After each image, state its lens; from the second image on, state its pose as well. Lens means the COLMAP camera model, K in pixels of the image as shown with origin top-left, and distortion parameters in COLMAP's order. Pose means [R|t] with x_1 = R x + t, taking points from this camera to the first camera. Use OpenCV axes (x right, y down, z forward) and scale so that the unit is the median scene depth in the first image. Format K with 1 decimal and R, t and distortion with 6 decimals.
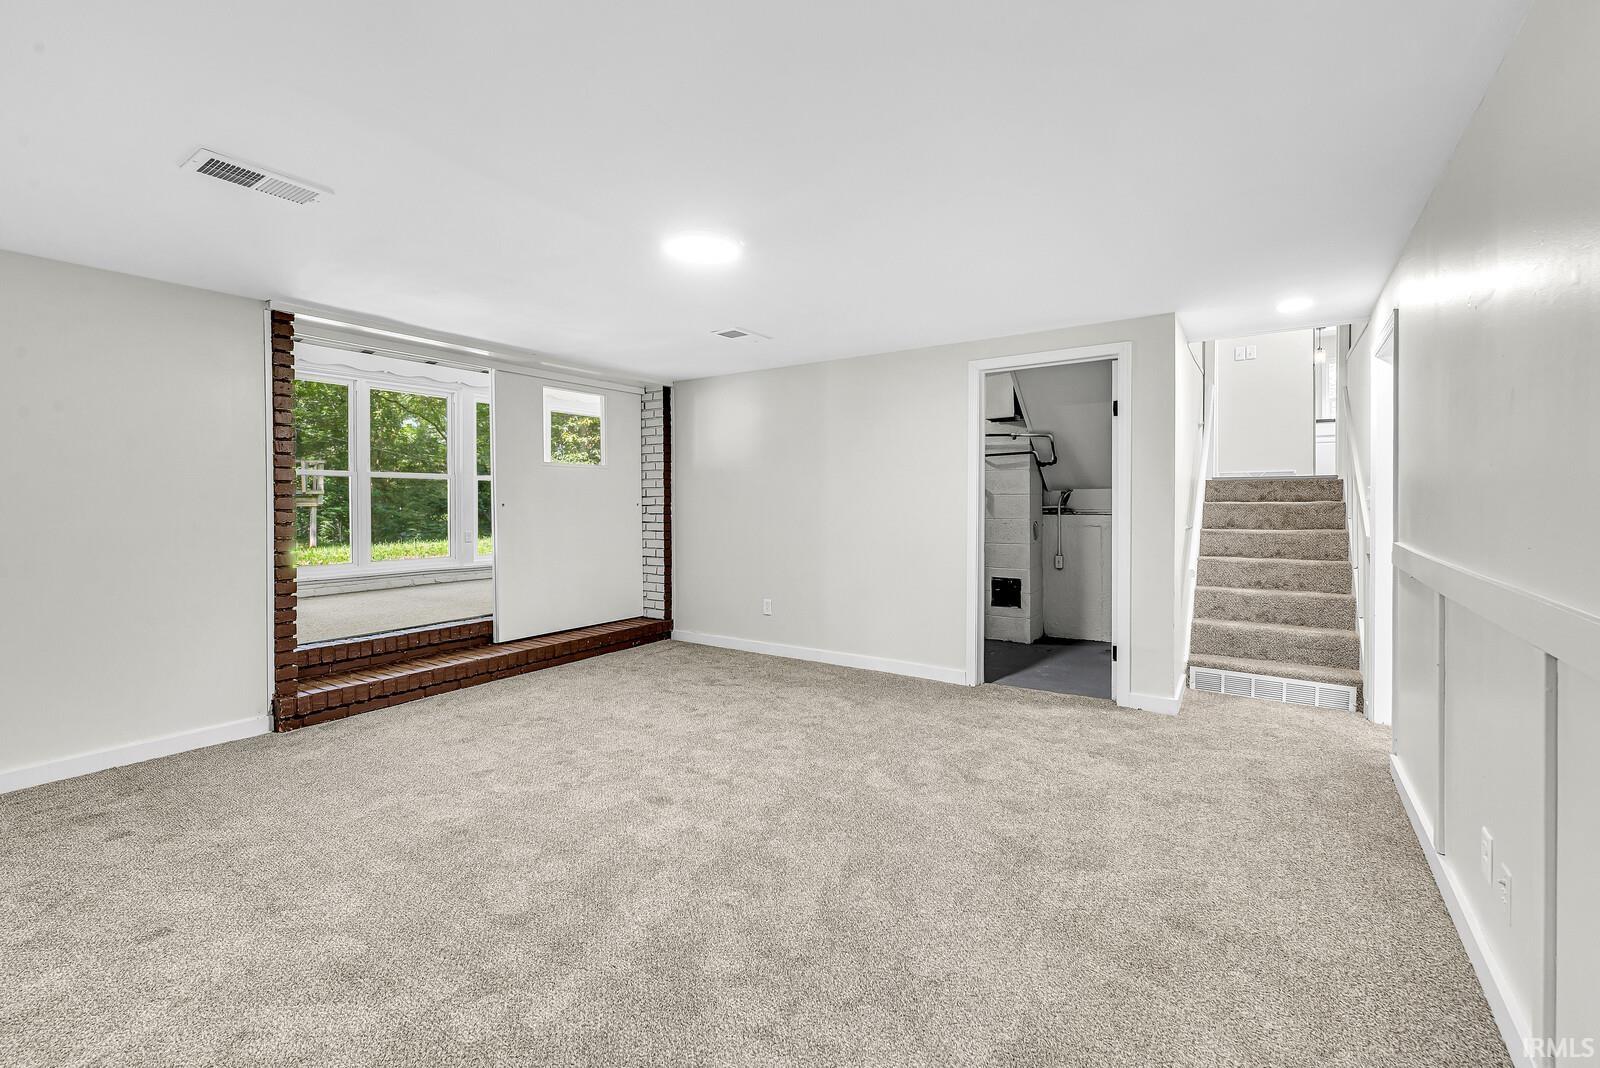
lens RADIAL K [[684.9, 0, 794.4], [0, 684.9, 515.9], [0, 0, 1]] dist [0.000261, -0.000086]
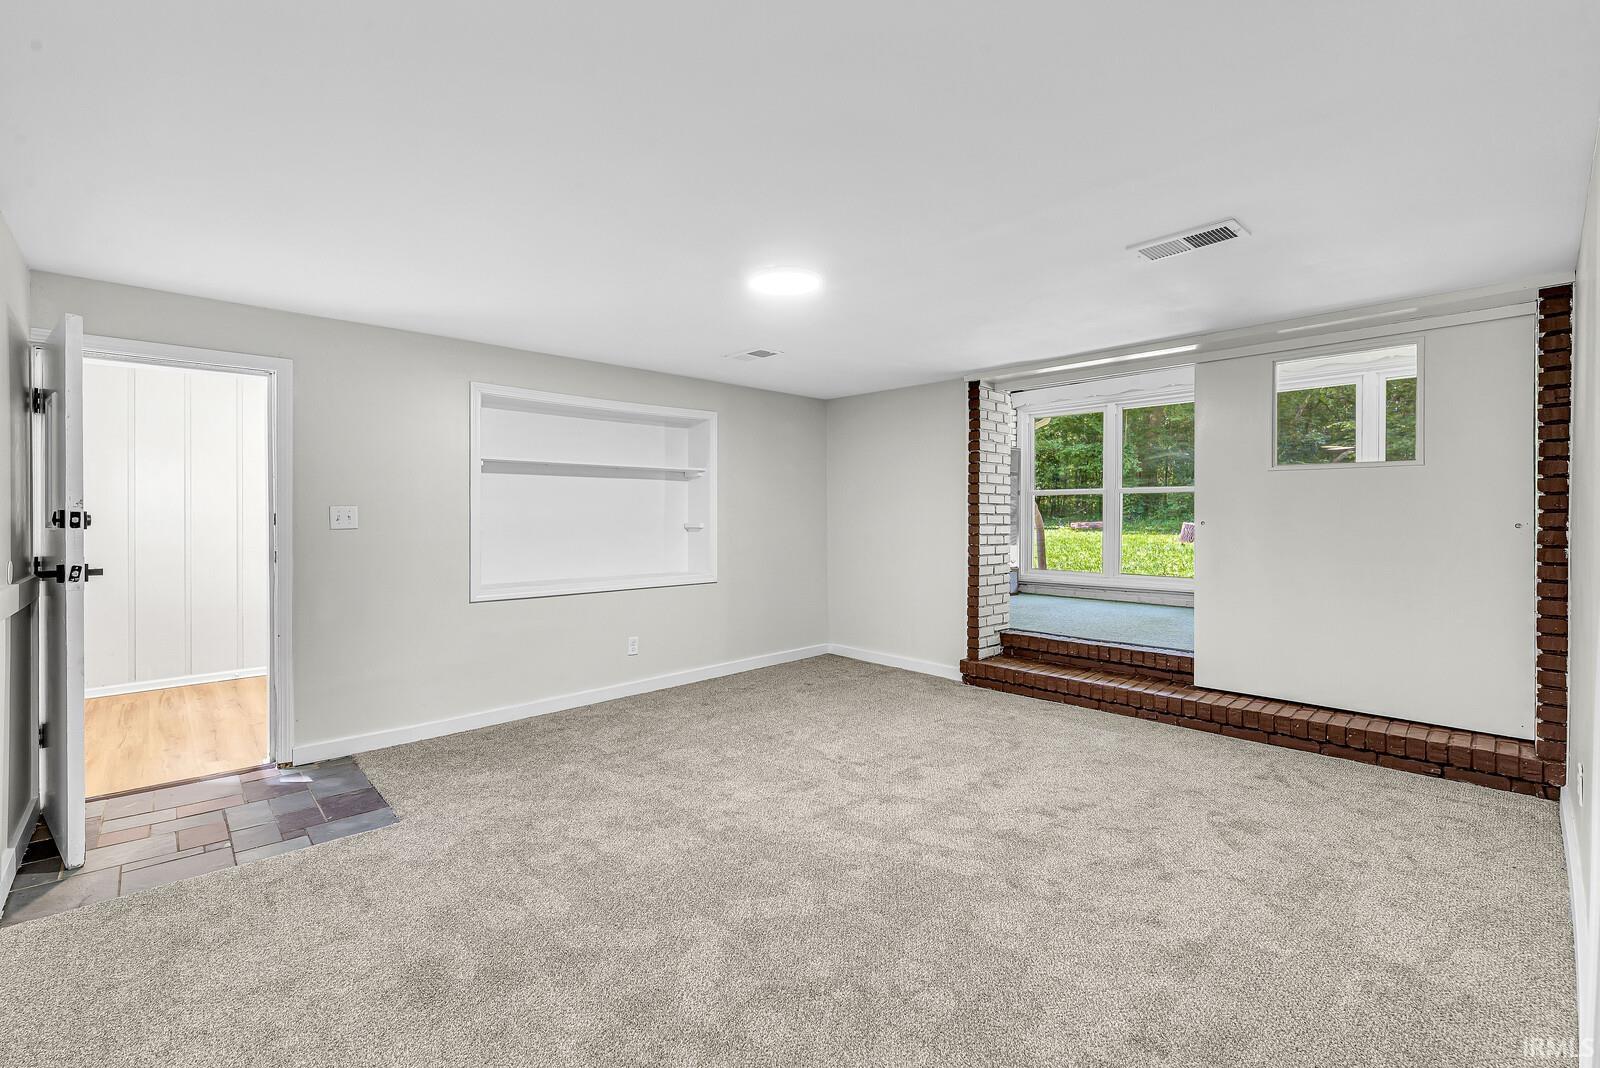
lens RADIAL K [[688.4, 0, 787.4], [0, 688.4, 524.5], [0, 0, 1]] dist [-0.000648, -0.000133]
pose [[-0.227475, 0.012549, -0.973703, 0.635715], [-0.020264, 0.999639, 0.017617, -0.021356], [0.973573, 0.023738, -0.227138, 0.895026]]
